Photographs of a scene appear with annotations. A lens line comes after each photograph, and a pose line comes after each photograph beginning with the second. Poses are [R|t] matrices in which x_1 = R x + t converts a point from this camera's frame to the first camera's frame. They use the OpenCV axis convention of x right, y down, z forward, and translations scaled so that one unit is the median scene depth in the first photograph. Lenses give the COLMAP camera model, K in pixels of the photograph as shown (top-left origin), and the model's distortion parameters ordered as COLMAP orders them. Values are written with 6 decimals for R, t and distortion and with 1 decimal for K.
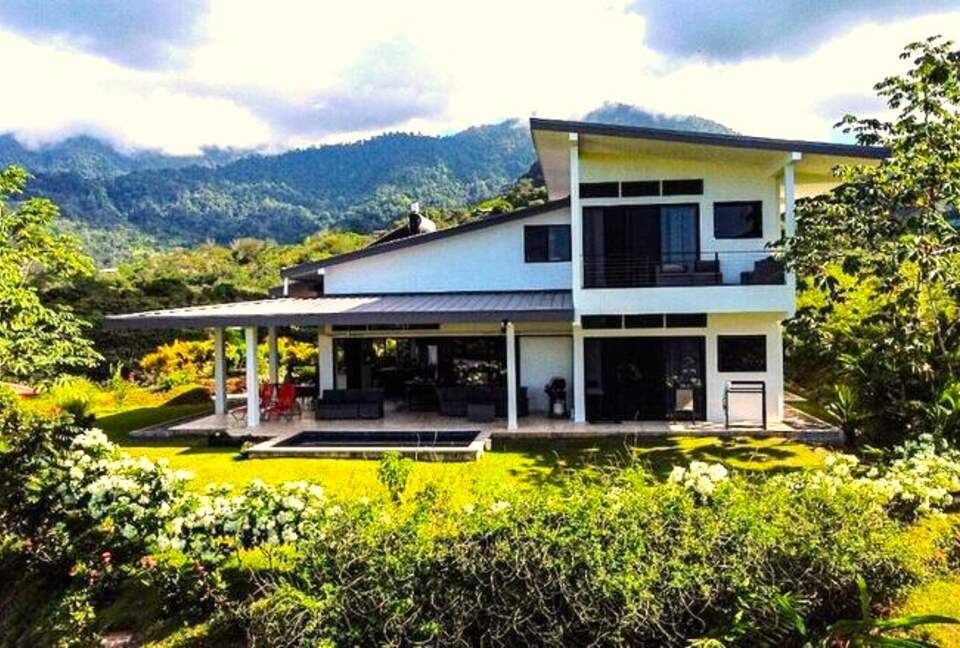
lens RADIAL K [[869.6, 0, 480.0], [0, 869.6, 324.0], [0, 0, 1]] dist [-0.004806, 0.001401]
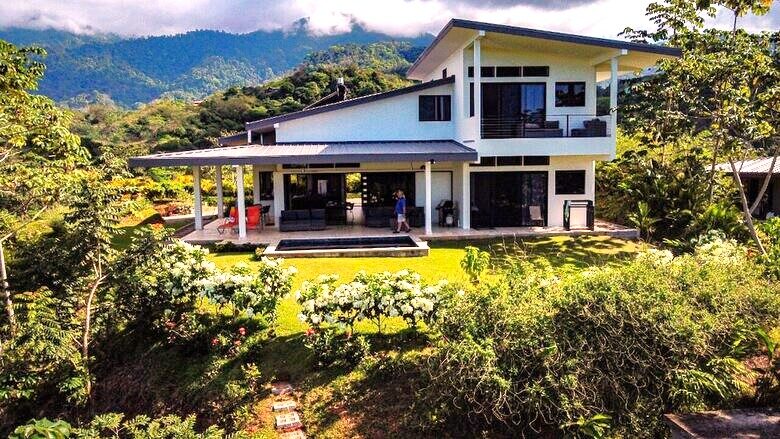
lens RADIAL K [[585.8, 0, 390.0], [0, 585.8, 219.5], [0, 0, 1]] dist [-0.010882, -0.003679]
pose [[0.982664, -0.018434, 0.184475, -0.205271], [0.001804, 0.995948, 0.089912, 0.005859], [-0.185384, -0.088020, 0.978716, 0.038762]]
